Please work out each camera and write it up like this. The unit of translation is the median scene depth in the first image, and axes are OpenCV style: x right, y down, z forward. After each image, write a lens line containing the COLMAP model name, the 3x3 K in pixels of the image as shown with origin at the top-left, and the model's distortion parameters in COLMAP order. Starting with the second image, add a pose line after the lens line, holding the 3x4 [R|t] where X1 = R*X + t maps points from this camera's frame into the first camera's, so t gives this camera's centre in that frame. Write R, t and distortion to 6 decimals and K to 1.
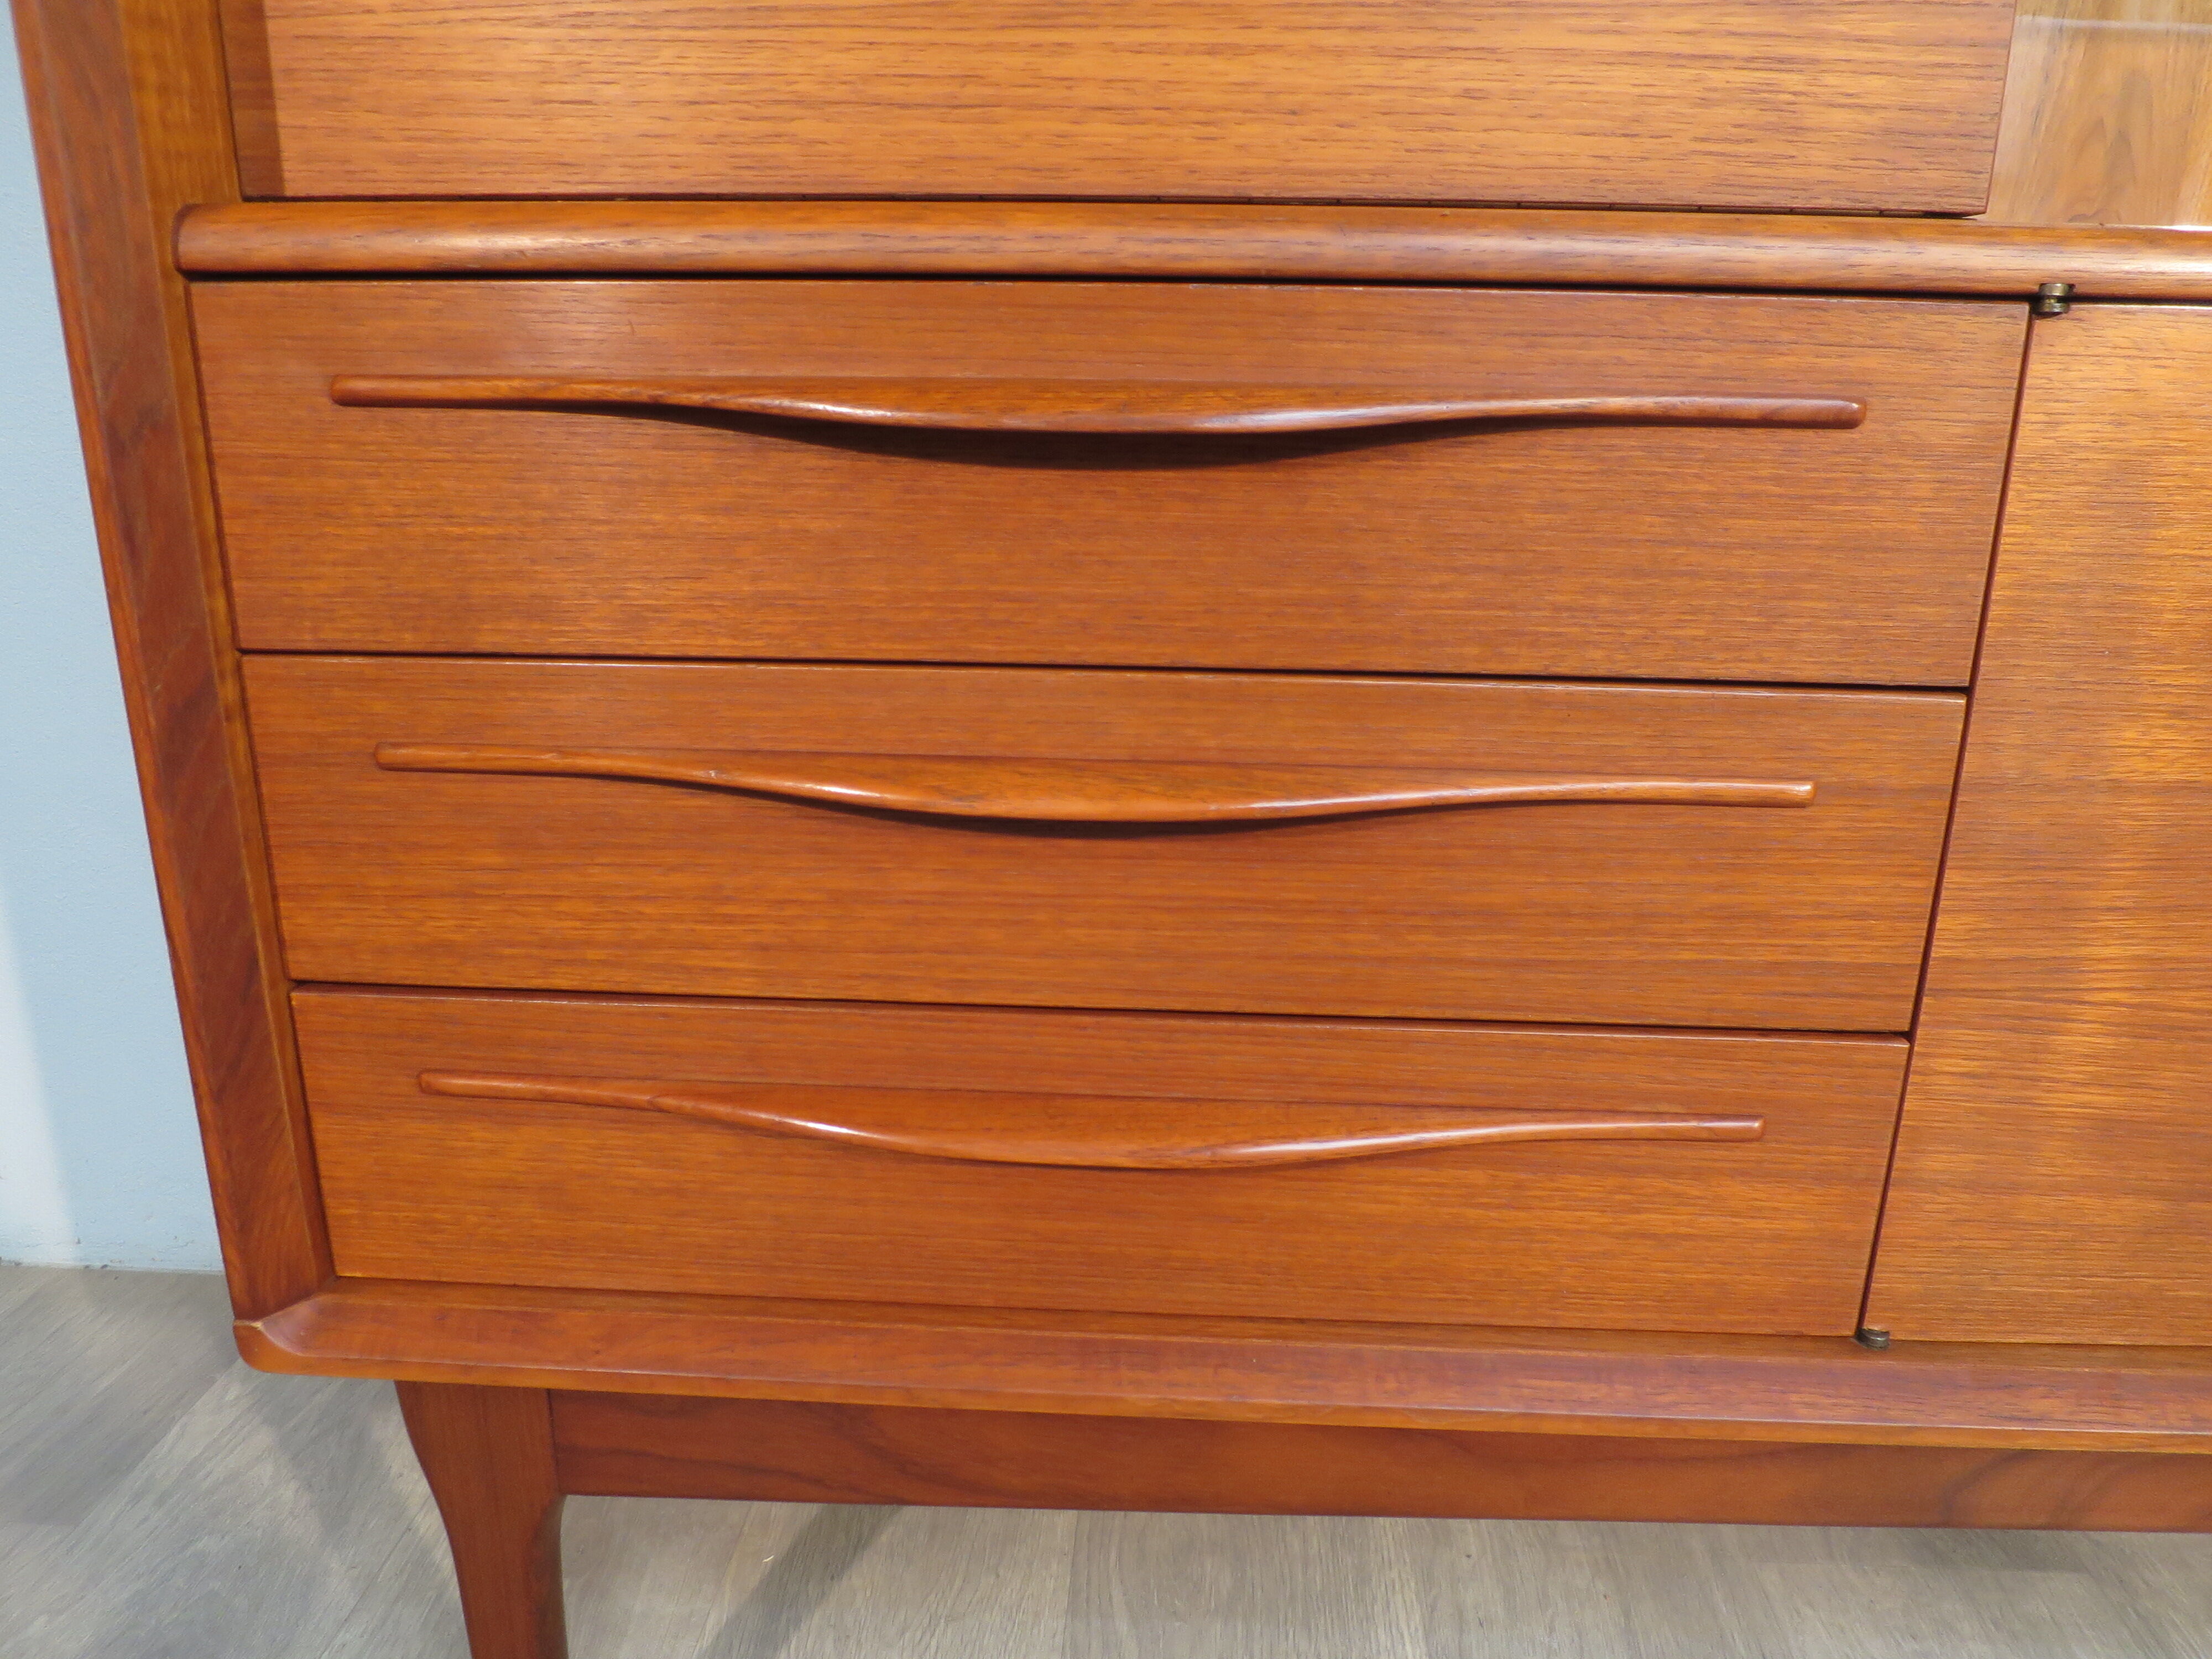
lens RADIAL K [[1599.6, 0, 1104.9], [0, 1599.6, 835.4], [0, 0, 1]] dist [-0.047072, 0.009932]
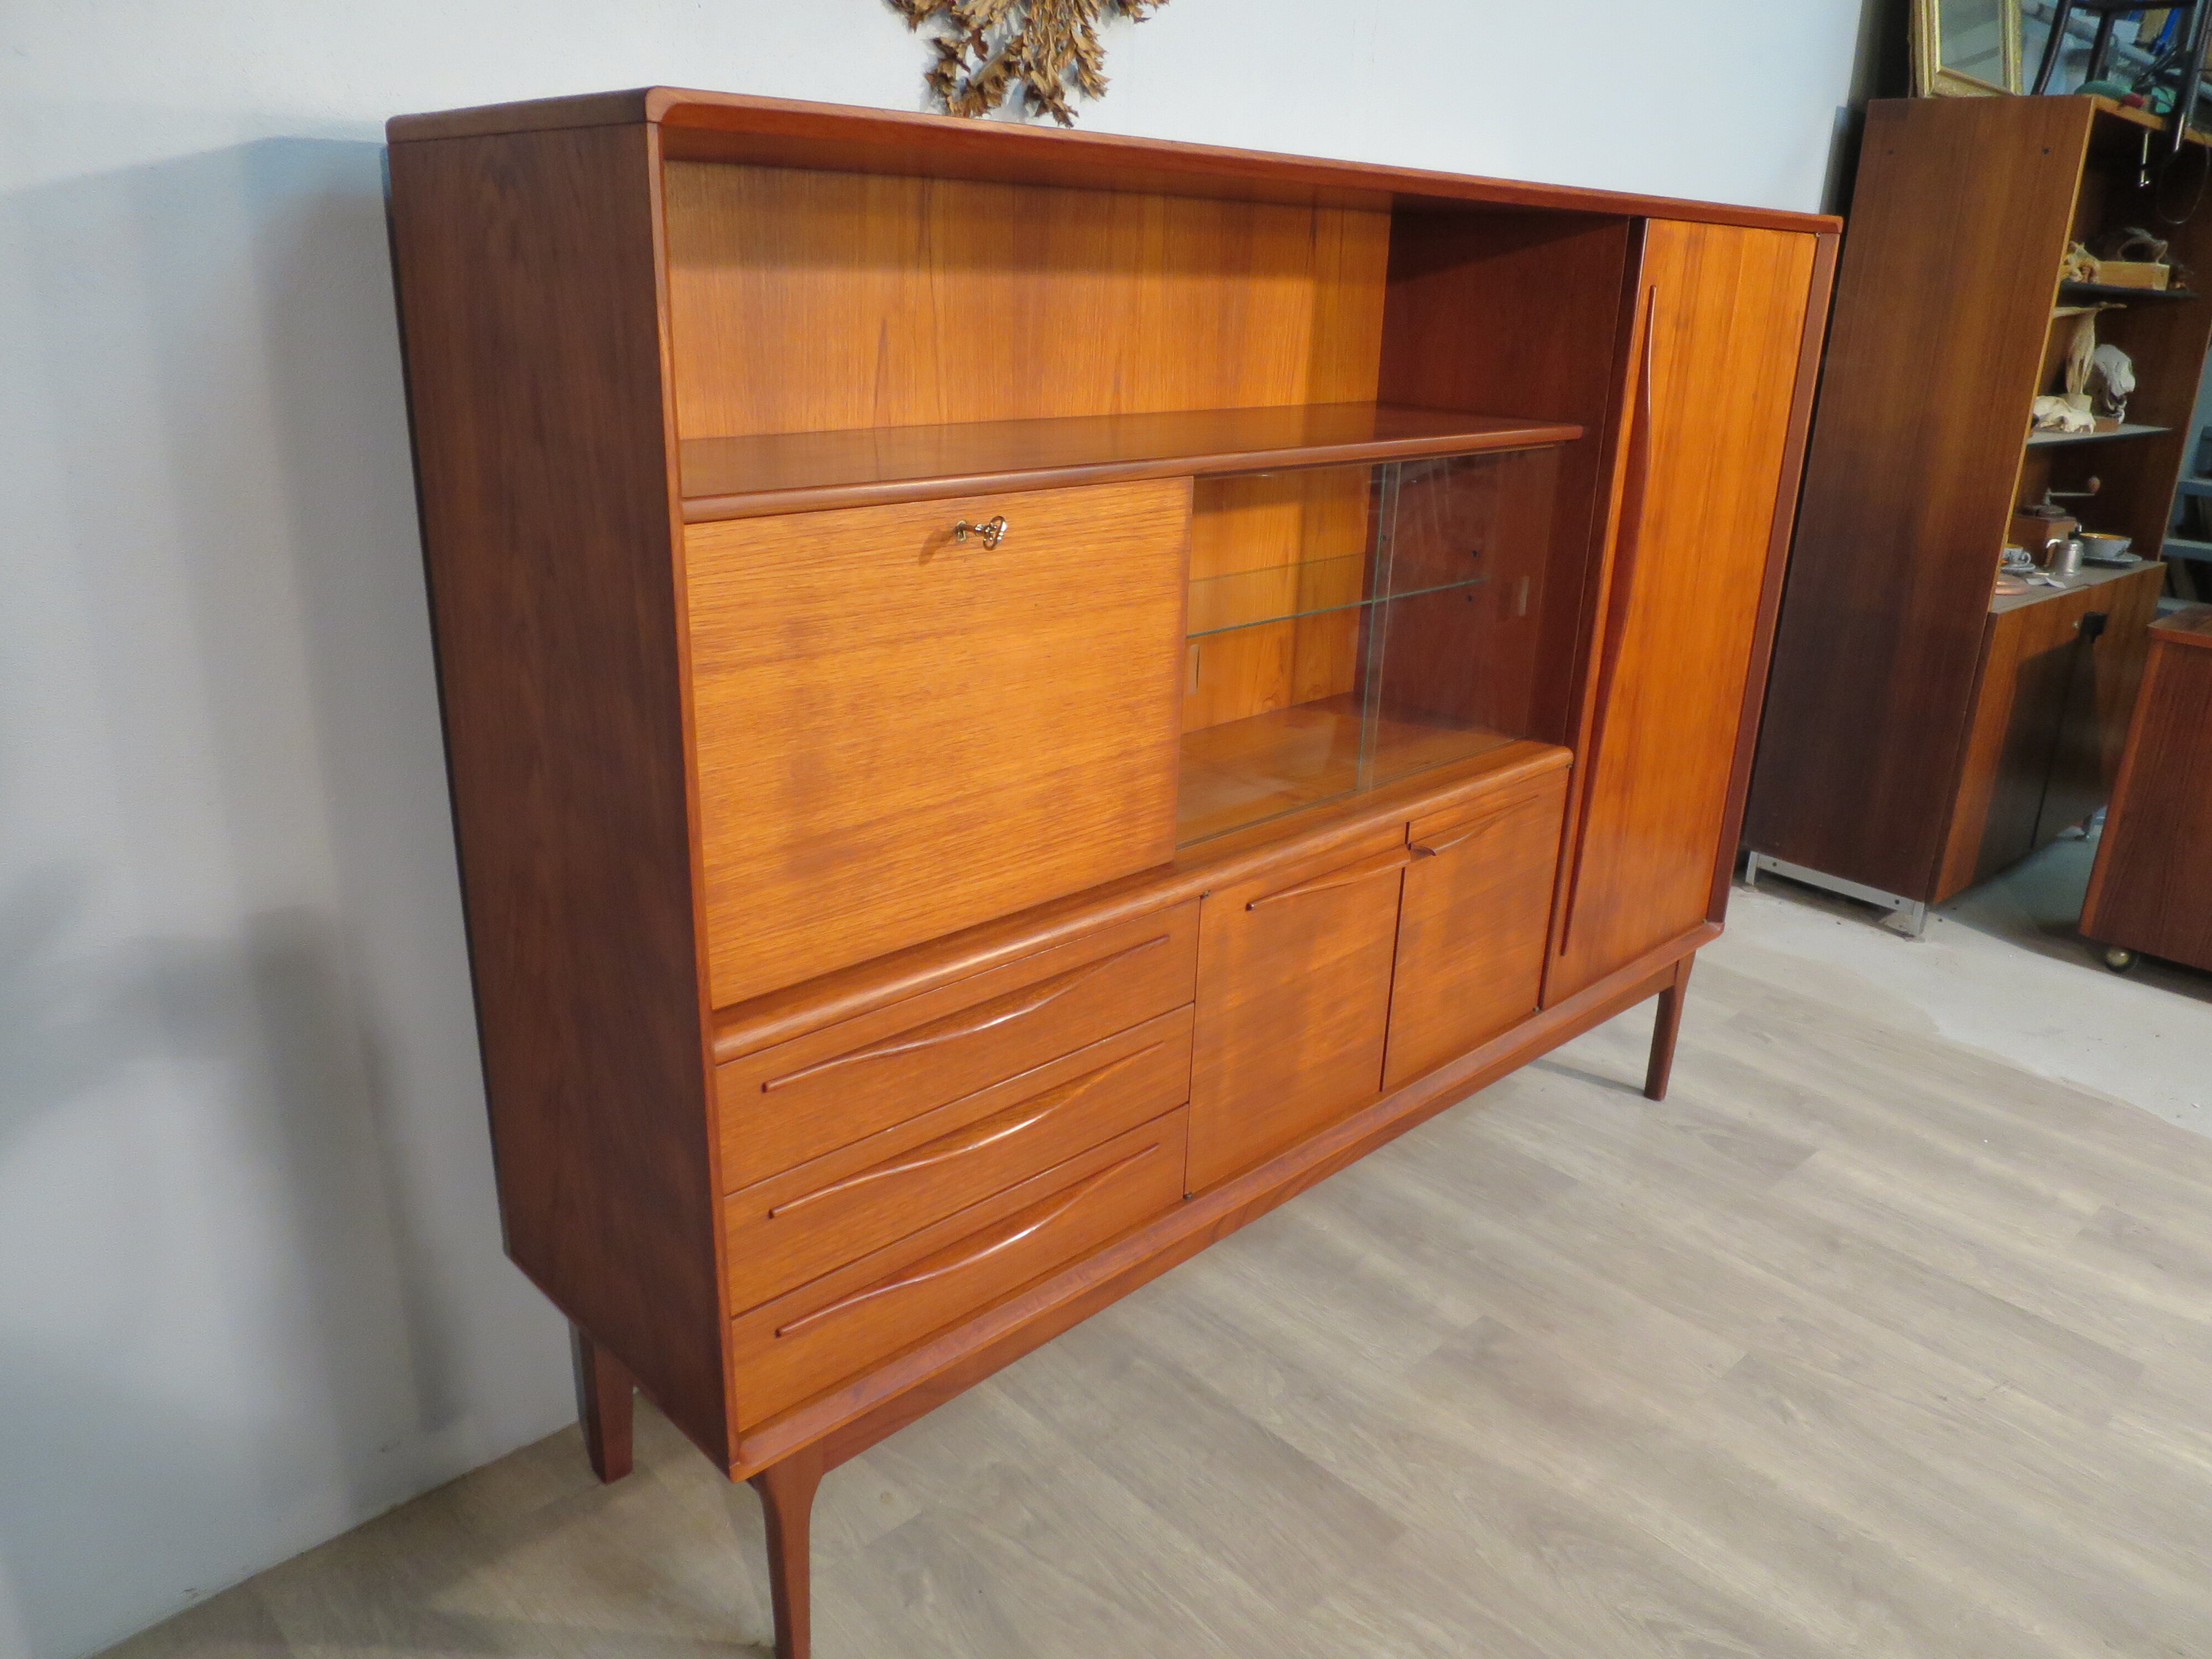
lens RADIAL K [[1599.6, 0, 1114.2], [0, 1599.6, 832.1], [0, 0, 1]] dist [-0.047072, 0.009932]
pose [[0.678035, -0.237682, 0.695540, -1.745572], [0.191112, 0.970736, 0.145421, -0.923137], [-0.709750, 0.034325, 0.703617, -1.197962]]
